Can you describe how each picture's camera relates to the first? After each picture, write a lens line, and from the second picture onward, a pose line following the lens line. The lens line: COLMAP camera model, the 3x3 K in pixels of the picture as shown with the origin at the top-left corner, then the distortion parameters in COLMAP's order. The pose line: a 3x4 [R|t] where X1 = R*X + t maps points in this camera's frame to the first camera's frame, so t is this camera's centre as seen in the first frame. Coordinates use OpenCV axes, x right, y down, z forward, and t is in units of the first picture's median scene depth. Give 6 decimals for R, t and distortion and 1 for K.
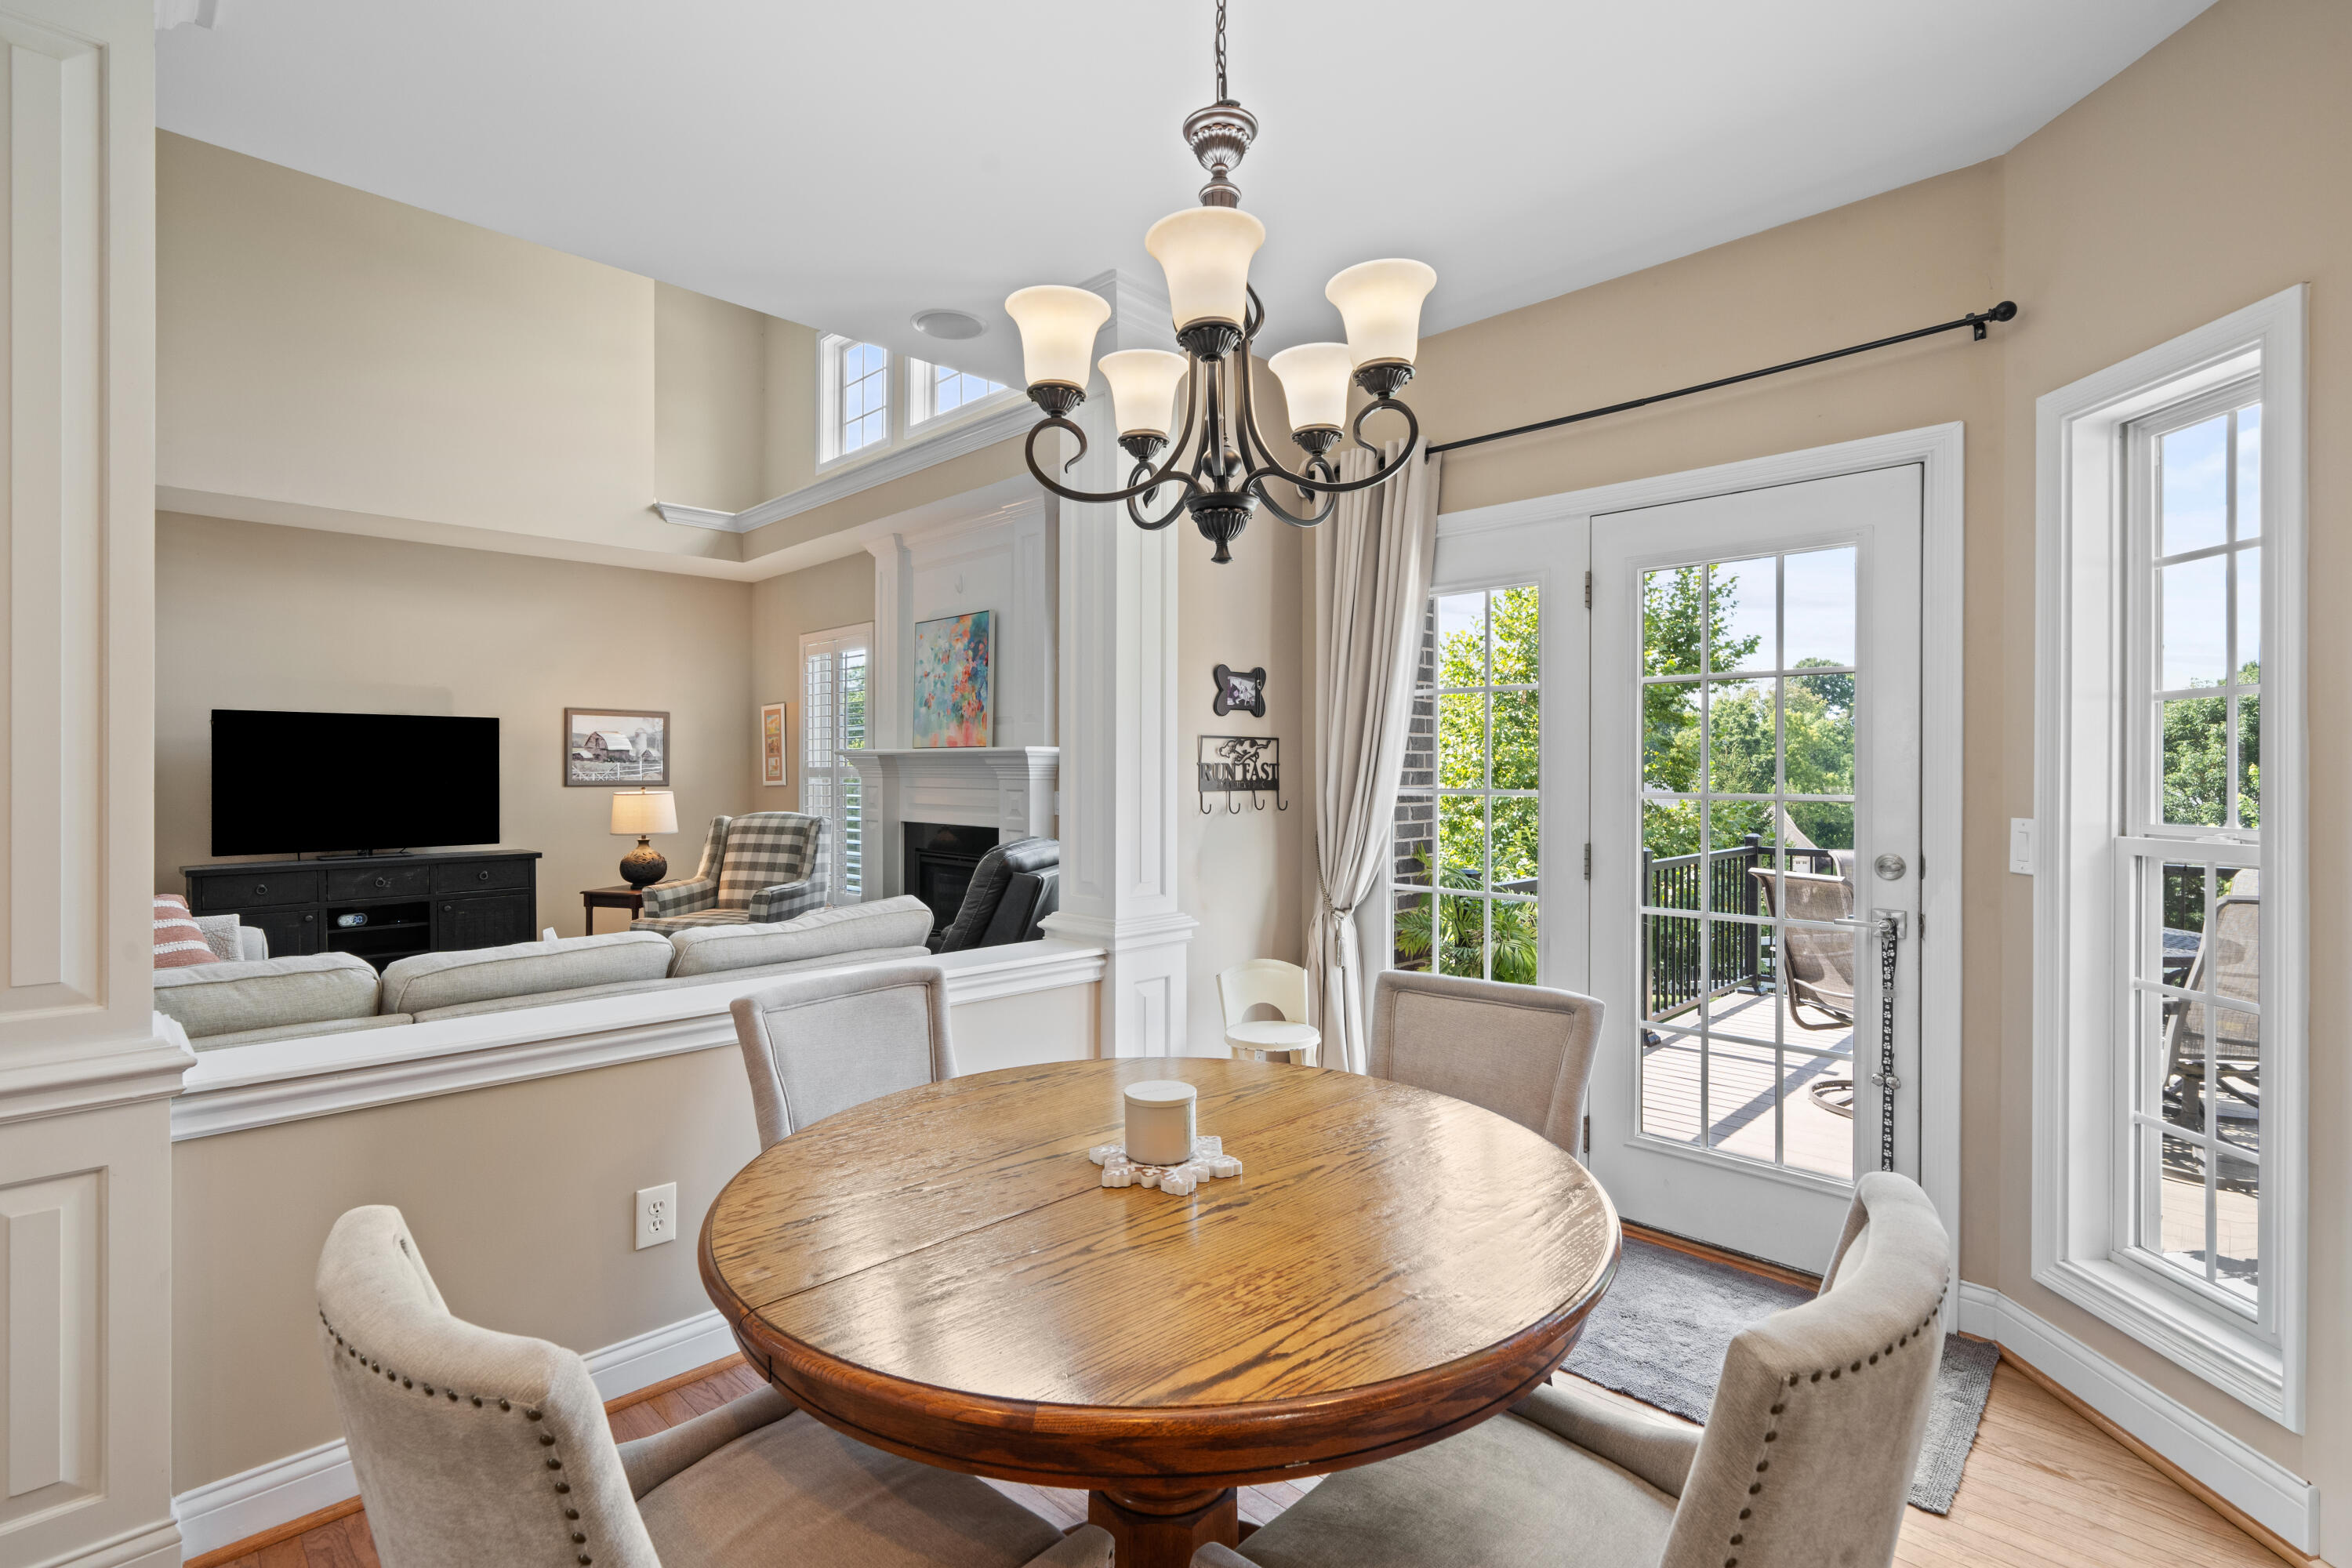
lens RADIAL K [[1085.6, 0, 1170.8], [0, 1085.6, 771.8], [0, 0, 1]] dist [0.000030, -0.000418]
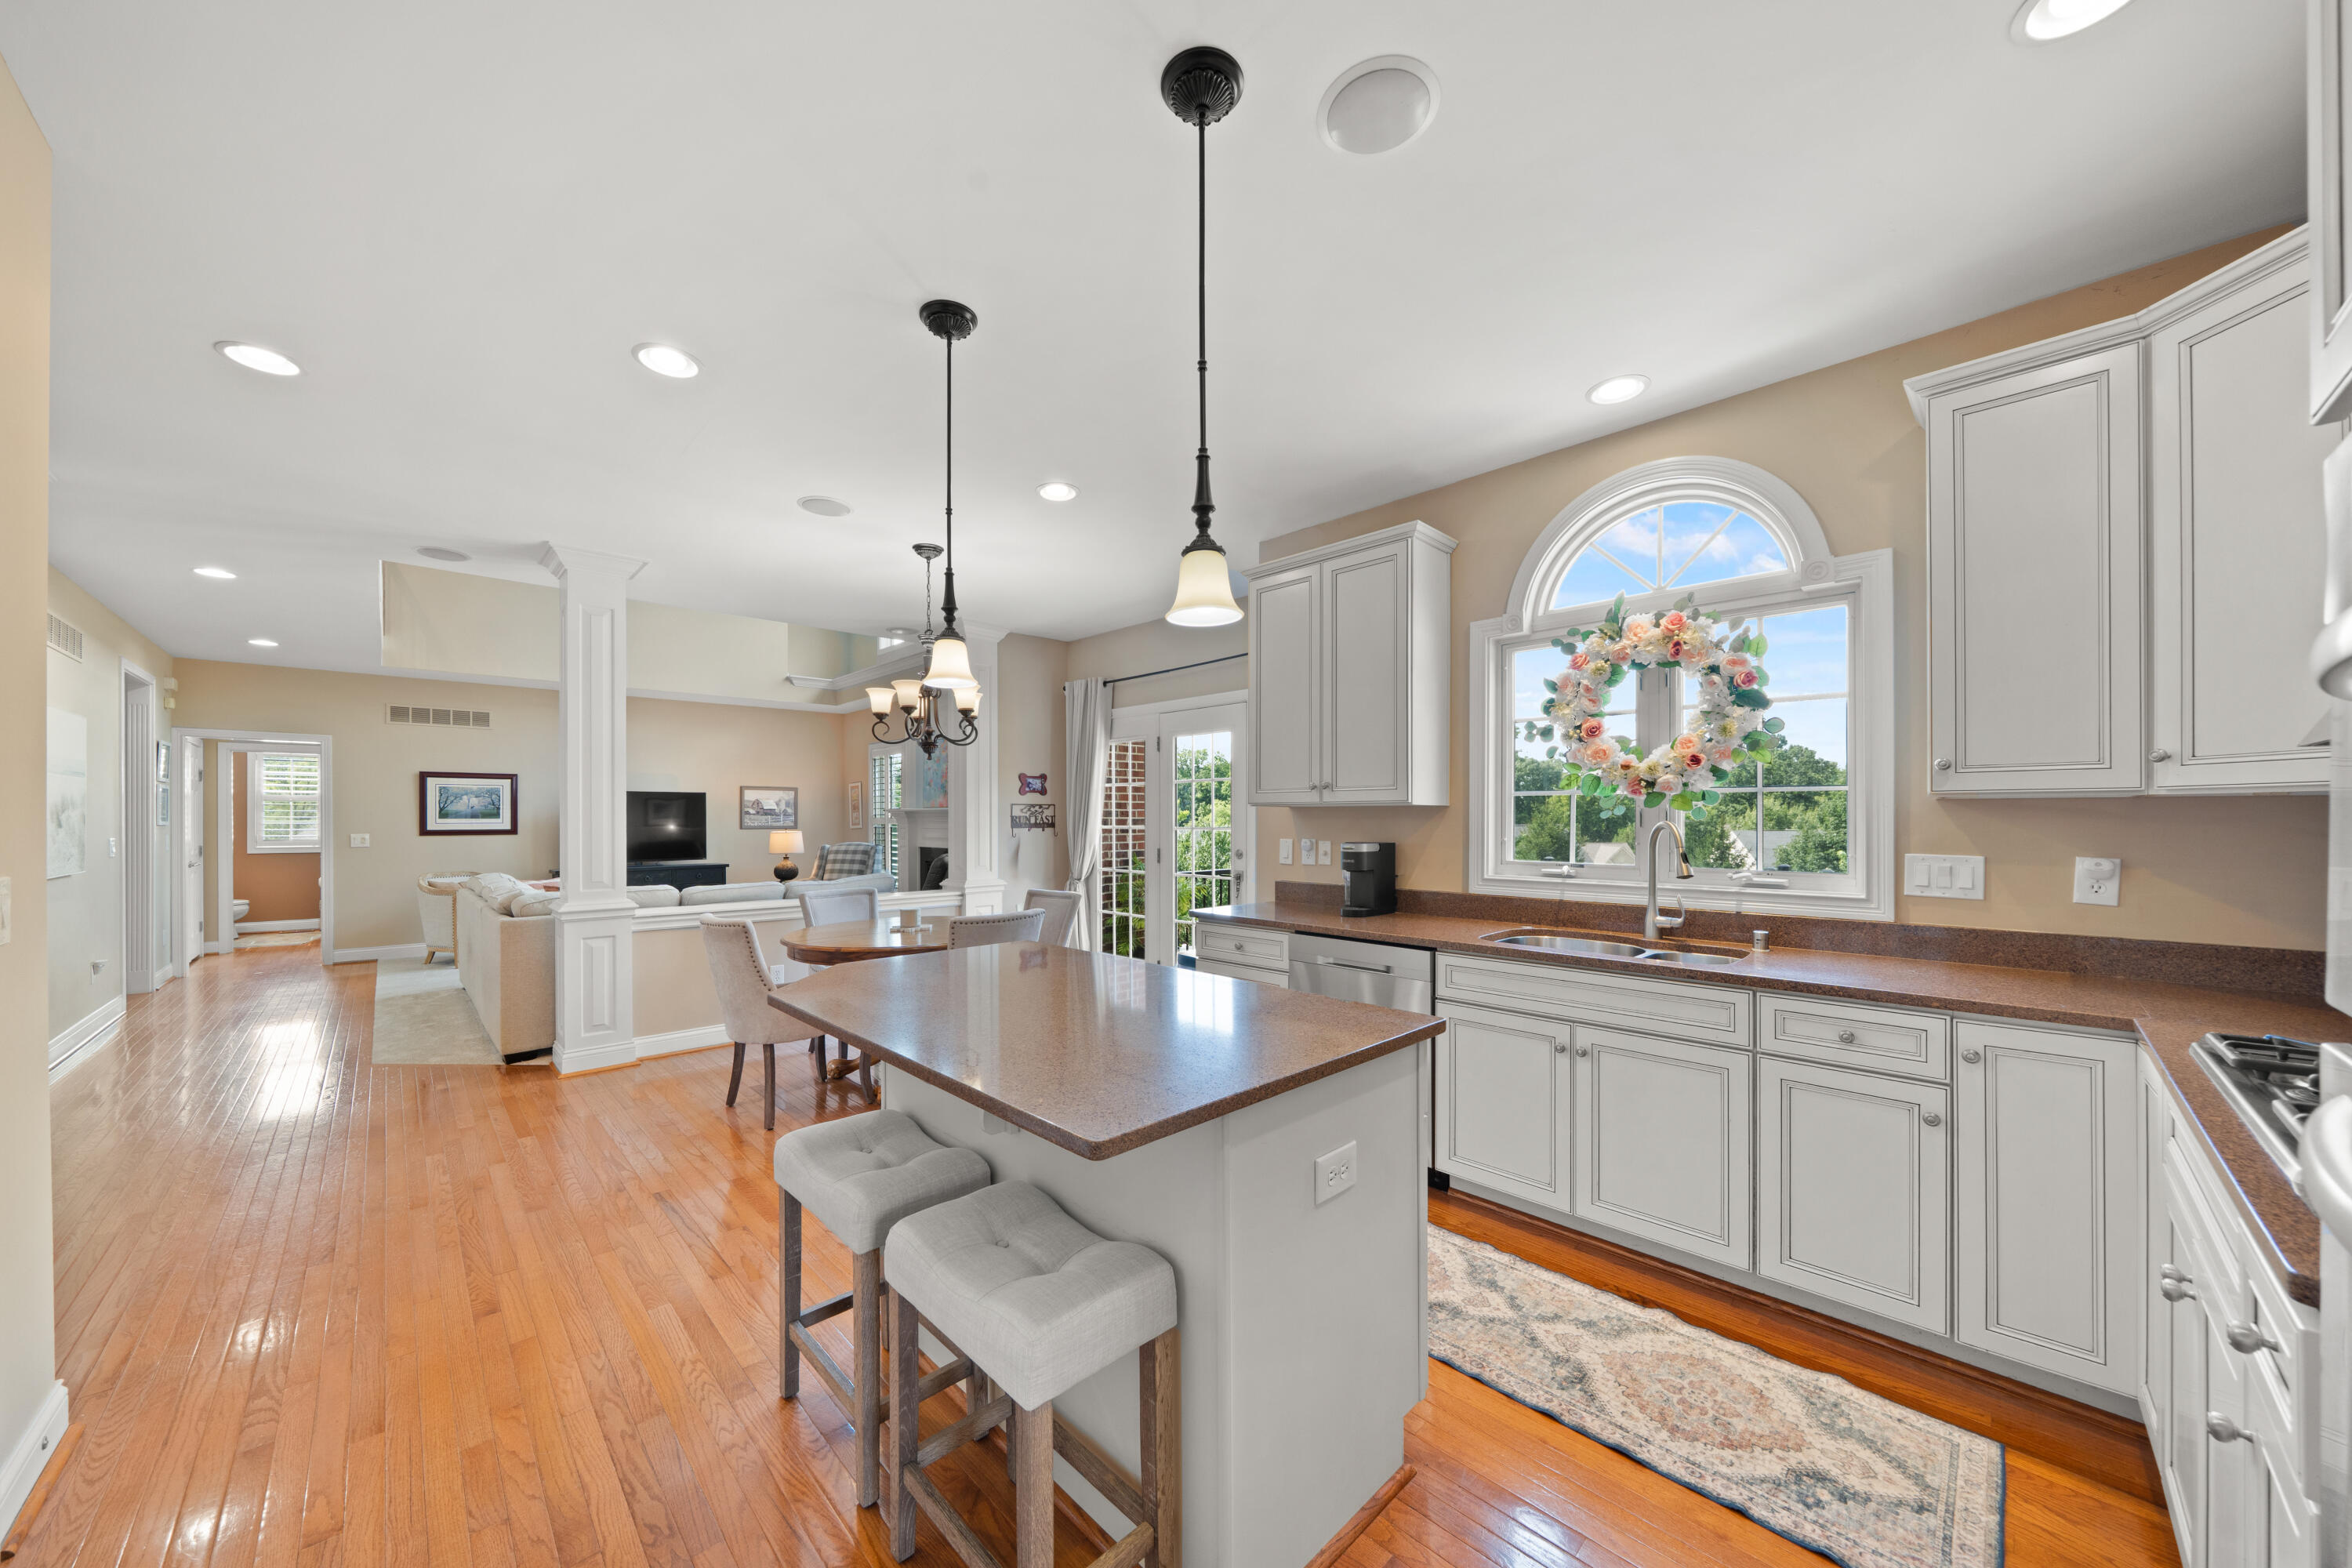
lens RADIAL K [[819.0, 0, 1169.9], [0, 819.0, 821.1], [0, 0, 1]] dist [-0.001574, -0.000159]
pose [[0.999737, -0.004848, -0.022402, 0.383443], [0.004892, 0.999986, 0.001930, 0.001522], [0.022393, -0.002039, 0.999747, -0.710292]]
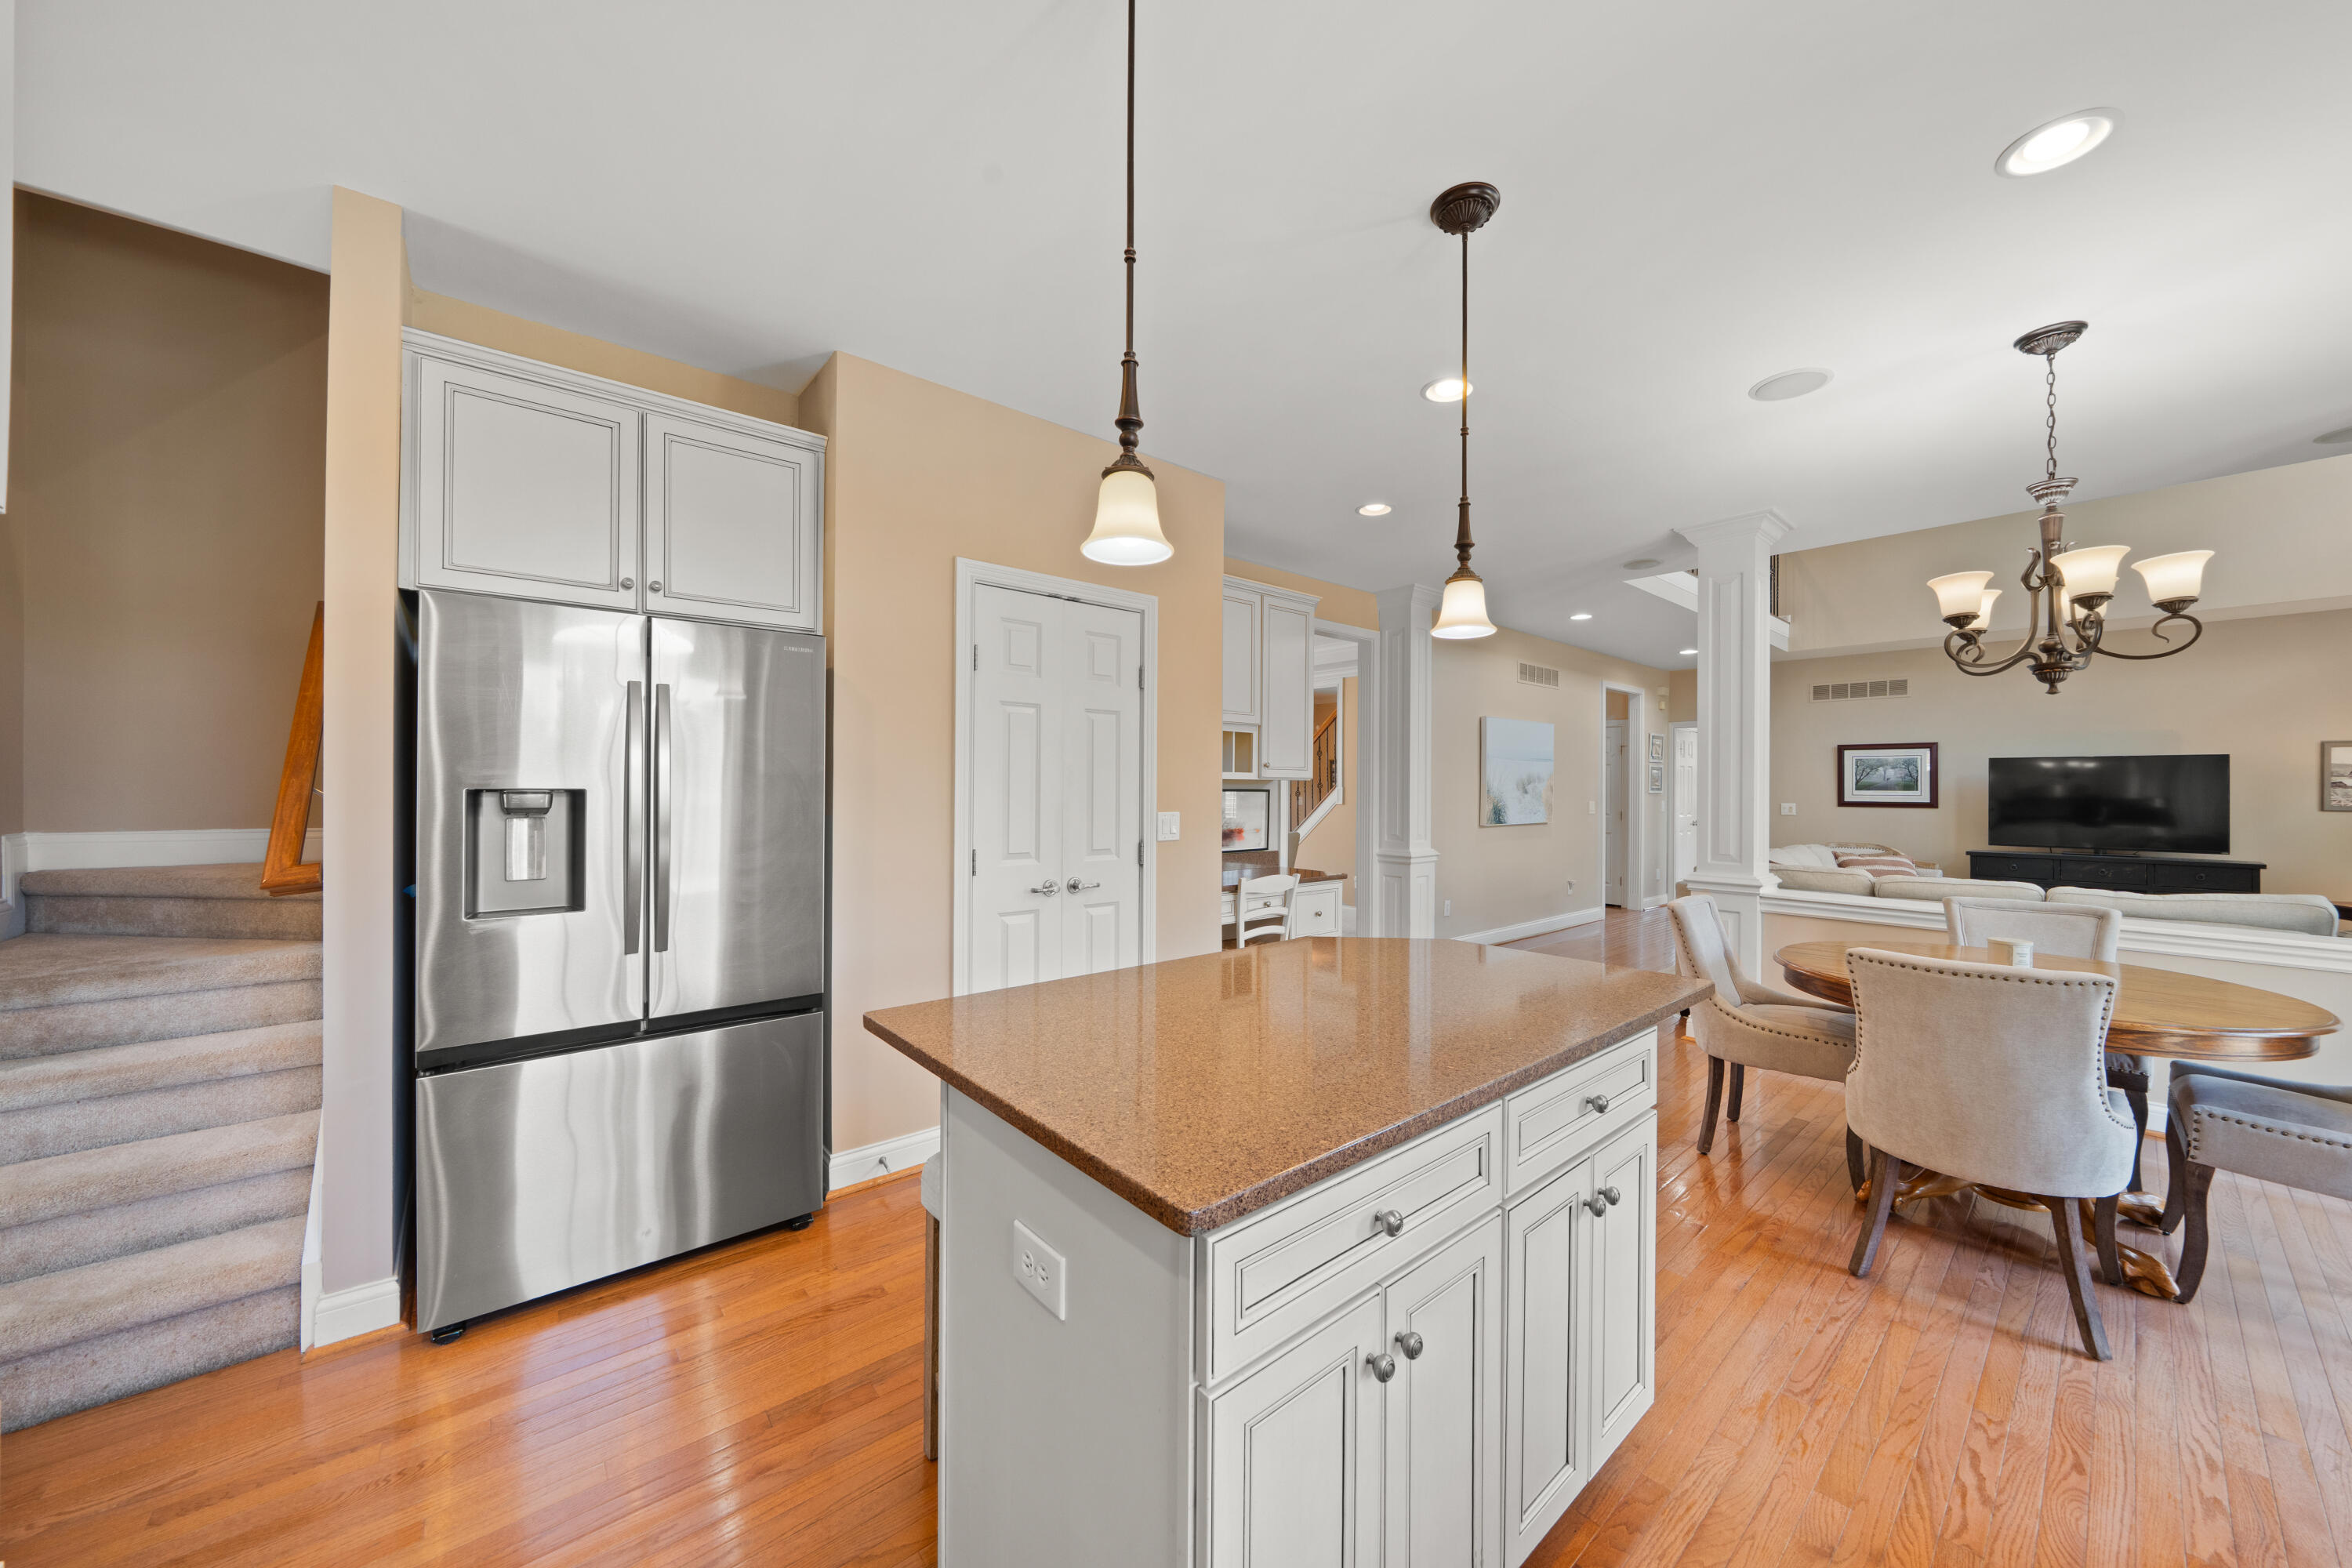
lens RADIAL K [[822.7, 0, 1176.0], [0, 822.7, 784.0], [0, 0, 1]] dist [-0.016643, -0.000036]
pose [[-0.094088, -0.005700, -0.995548, 0.752920], [-0.008817, 0.999949, -0.004892, -0.000211], [0.995525, 0.008317, -0.094133, -0.219936]]
